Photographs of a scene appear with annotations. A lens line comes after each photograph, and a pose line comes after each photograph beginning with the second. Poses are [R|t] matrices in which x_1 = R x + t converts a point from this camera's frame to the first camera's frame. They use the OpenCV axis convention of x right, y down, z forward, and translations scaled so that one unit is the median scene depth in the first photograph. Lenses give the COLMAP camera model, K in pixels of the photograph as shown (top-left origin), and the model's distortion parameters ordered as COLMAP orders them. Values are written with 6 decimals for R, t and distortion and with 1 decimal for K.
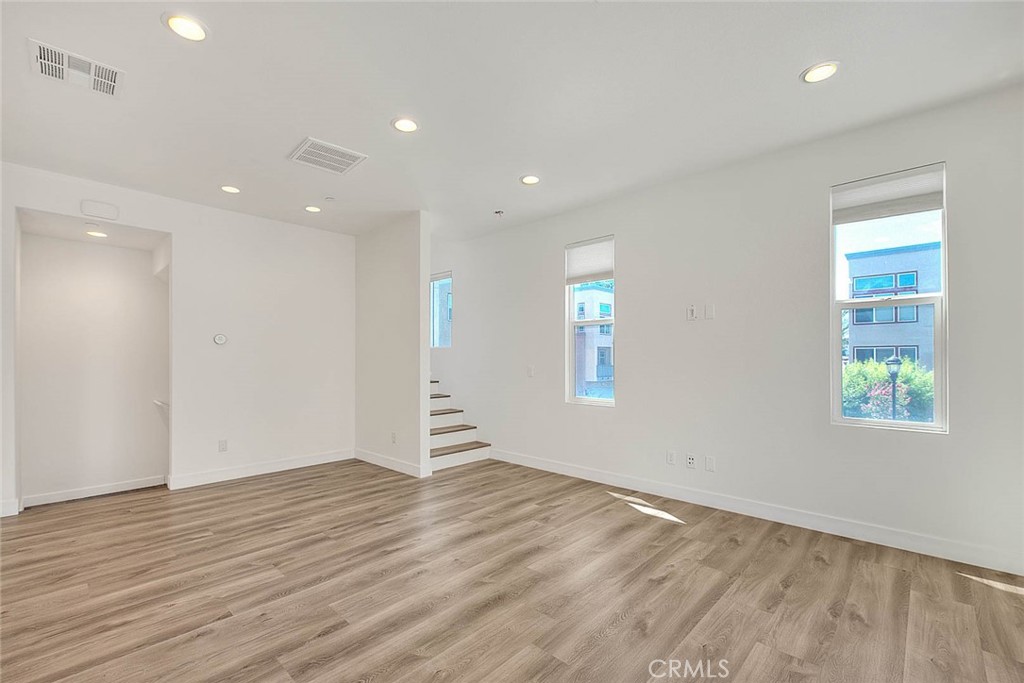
lens RADIAL K [[440.1, 0, 494.9], [0, 440.1, 357.2], [0, 0, 1]] dist [0.002073, -0.000206]
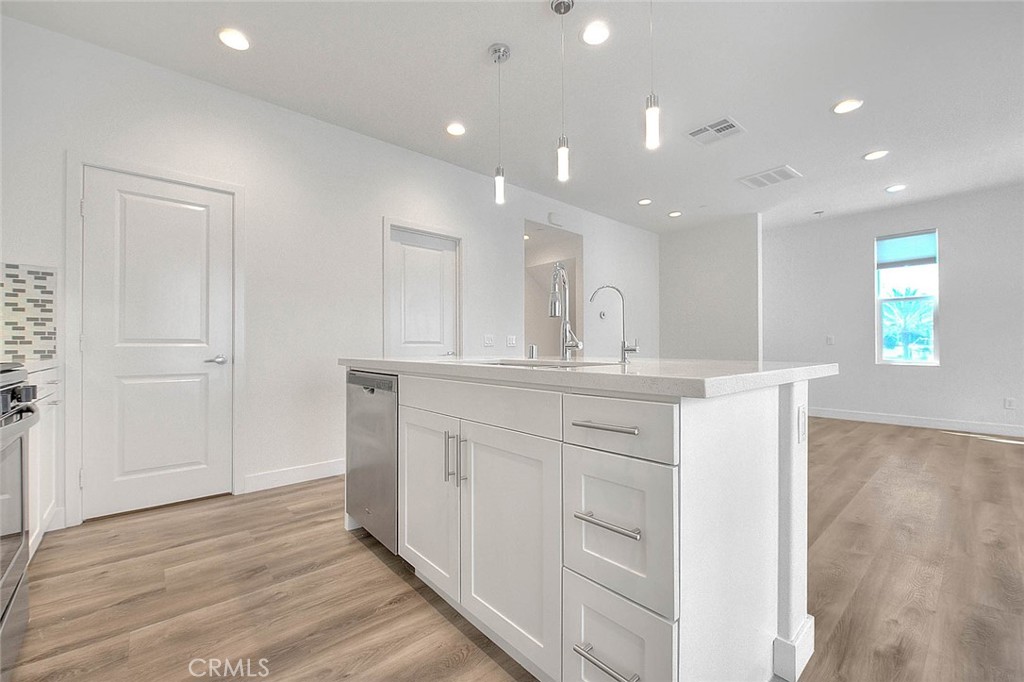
lens RADIAL K [[417.2, 0, 511.0], [0, 417.2, 345.5], [0, 0, 1]] dist [-0.000321, -0.000693]
pose [[0.997513, -0.003589, -0.070388, -1.037855], [0.003606, 0.999993, 0.000119, 0.061444], [0.070387, -0.000373, 0.997520, -0.328111]]
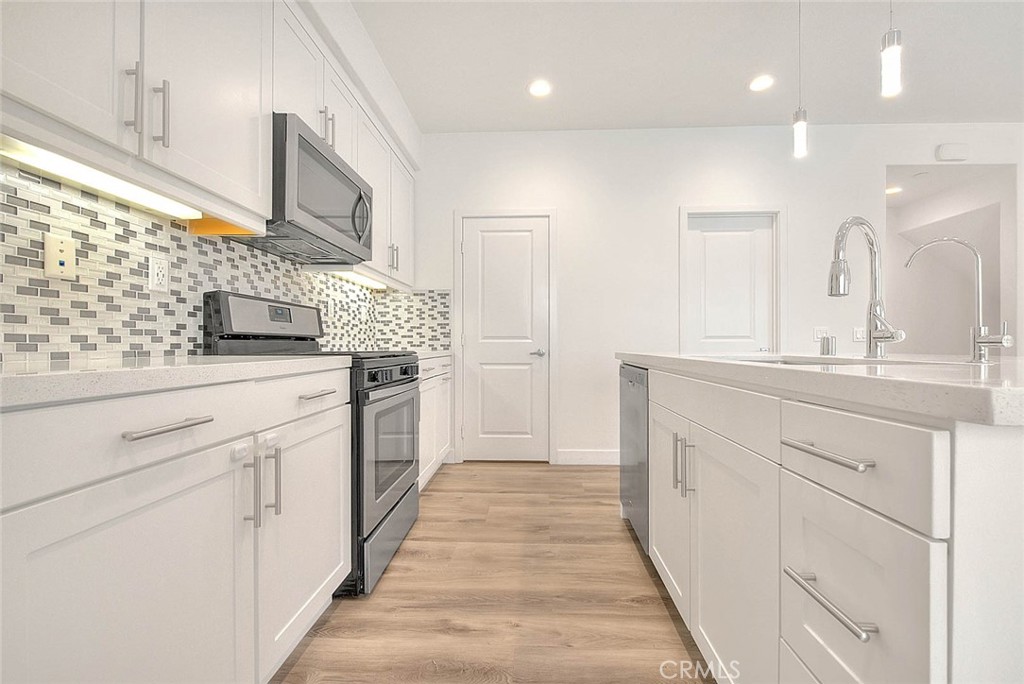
lens RADIAL K [[416.8, 0, 523.4], [0, 416.8, 344.9], [0, 0, 1]] dist [0.000335, -0.000592]
pose [[0.679230, -0.002682, -0.733921, -0.951490], [0.005854, 0.999981, 0.001764, 0.066745], [0.733902, -0.005495, 0.679233, -0.271227]]
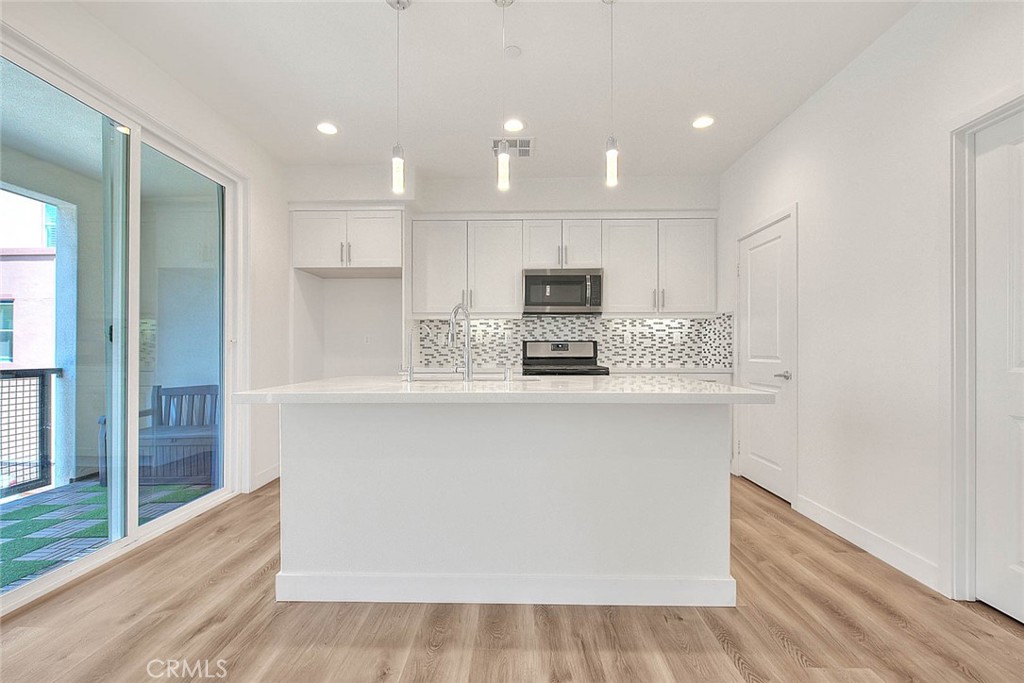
lens RADIAL K [[431.6, 0, 505.8], [0, 431.6, 347.7], [0, 0, 1]] dist [0.000757, -0.000409]
pose [[-0.729453, -0.004631, -0.684015, -0.624600], [0.003594, 0.999937, -0.010602, 0.037831], [0.684021, -0.010192, -0.729391, 0.681646]]
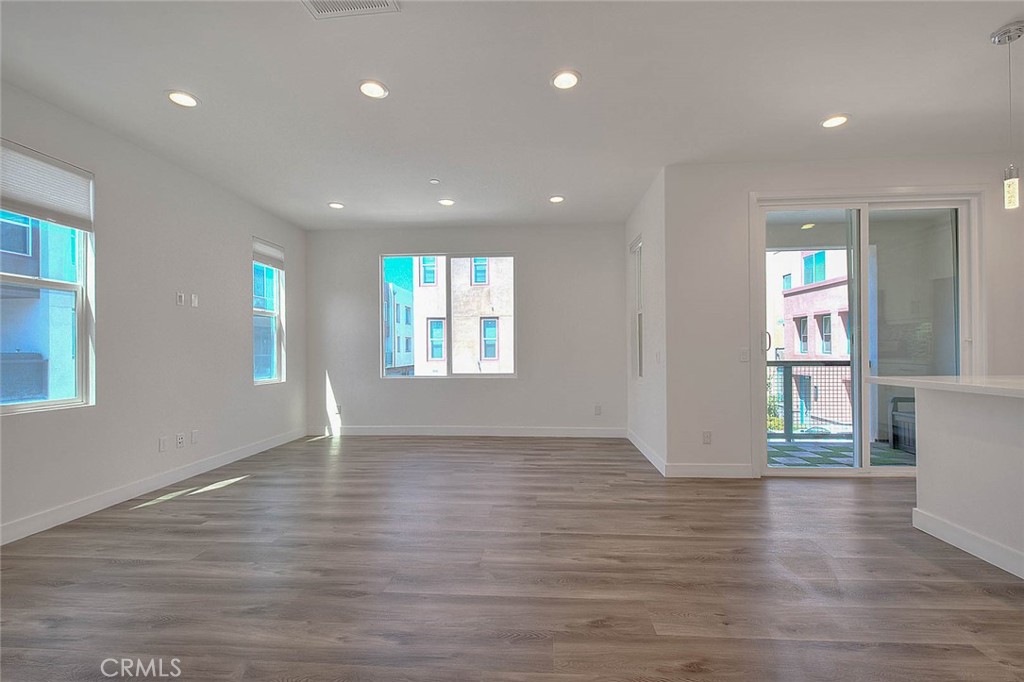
lens RADIAL K [[432.5, 0, 520.7], [0, 432.5, 348.3], [0, 0, 1]] dist [0.001097, -0.000126]
pose [[-0.661368, 0.007541, 0.750023, -0.906077], [0.006064, 0.999971, -0.004707, 0.028158], [-0.750037, 0.001435, -0.661394, 1.129456]]
